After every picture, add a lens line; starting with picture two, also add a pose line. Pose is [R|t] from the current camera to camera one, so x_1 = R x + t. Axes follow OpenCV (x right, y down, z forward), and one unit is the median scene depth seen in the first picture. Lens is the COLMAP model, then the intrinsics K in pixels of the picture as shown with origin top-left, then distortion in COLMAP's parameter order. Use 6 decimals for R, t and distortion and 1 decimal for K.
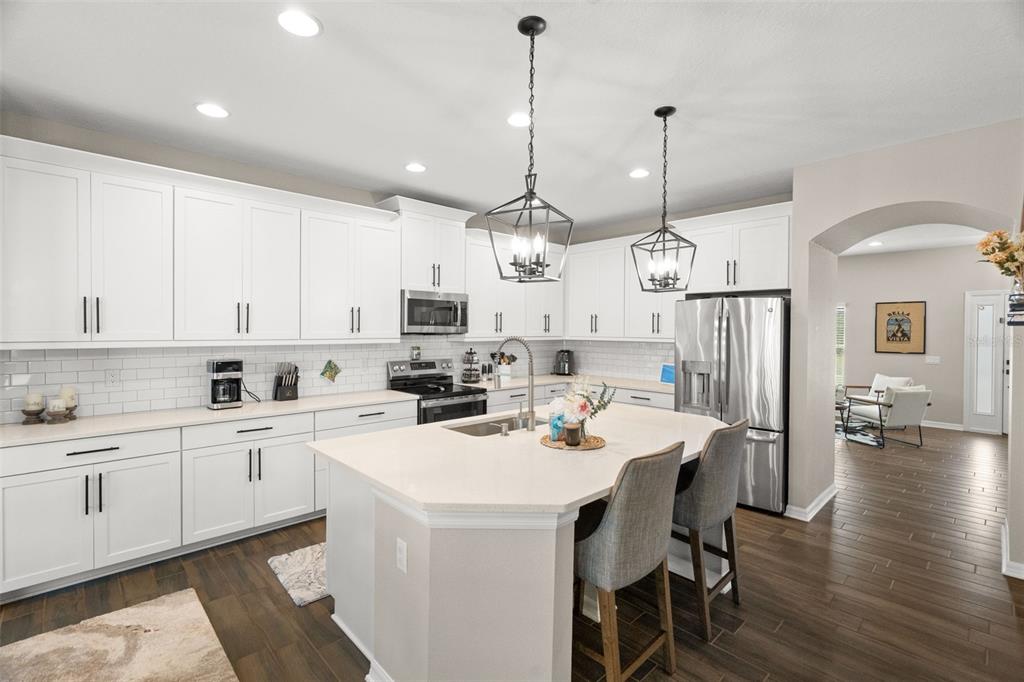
lens RADIAL K [[465.2, 0, 504.7], [0, 465.2, 334.0], [0, 0, 1]] dist [0.005206, 0.000730]
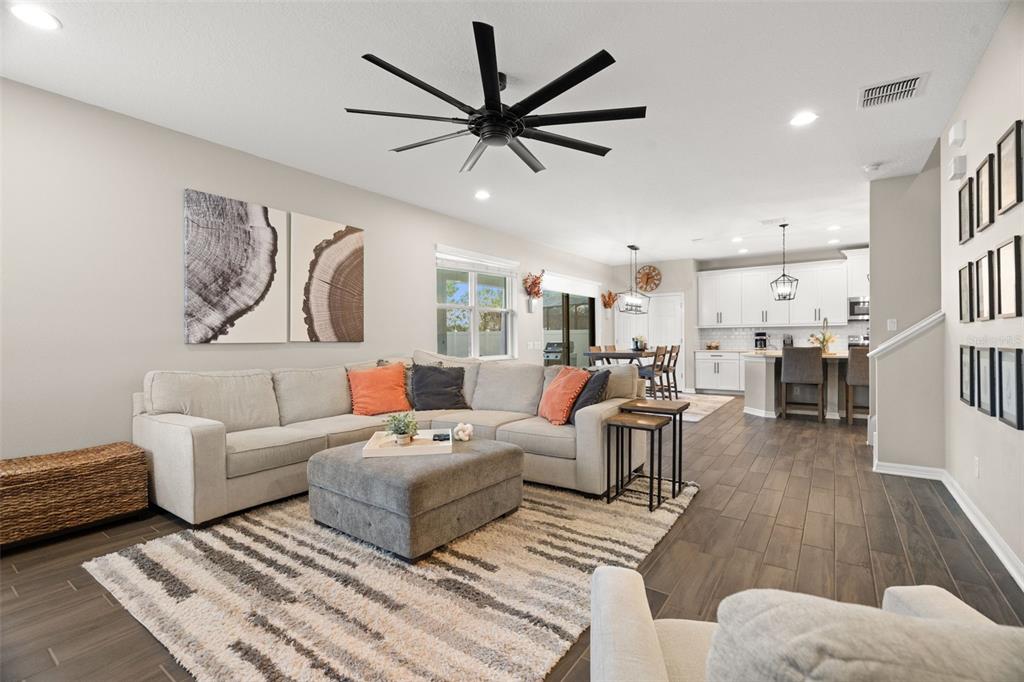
lens RADIAL K [[465.2, 0, 507.5], [0, 465.2, 335.9], [0, 0, 1]] dist [0.005206, 0.000730]
pose [[0.197461, -0.013085, -0.980223, 1.385278], [-0.003151, 0.999897, -0.013982, 0.094022], [0.980306, 0.005849, 0.197399, -0.767146]]
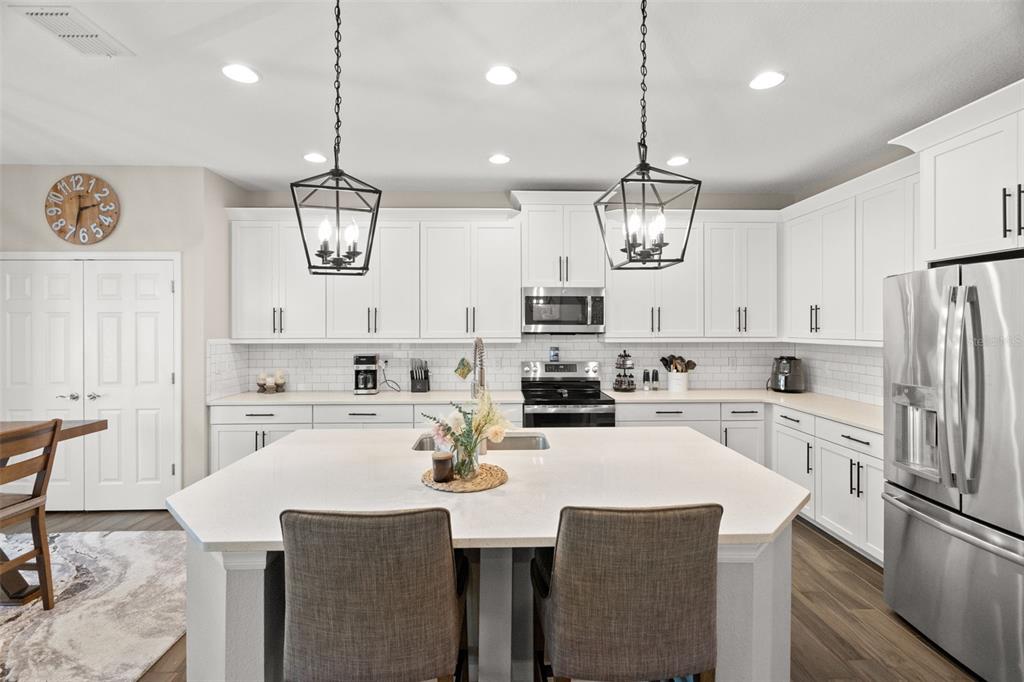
lens RADIAL K [[465.2, 0, 515.8], [0, 465.2, 323.3], [0, 0, 1]] dist [0.005206, 0.000730]
pose [[0.748827, -0.011459, -0.662666, 0.398840], [-0.000819, 0.999834, -0.018215, -0.003725], [0.662765, 0.014183, 0.748693, 0.267381]]
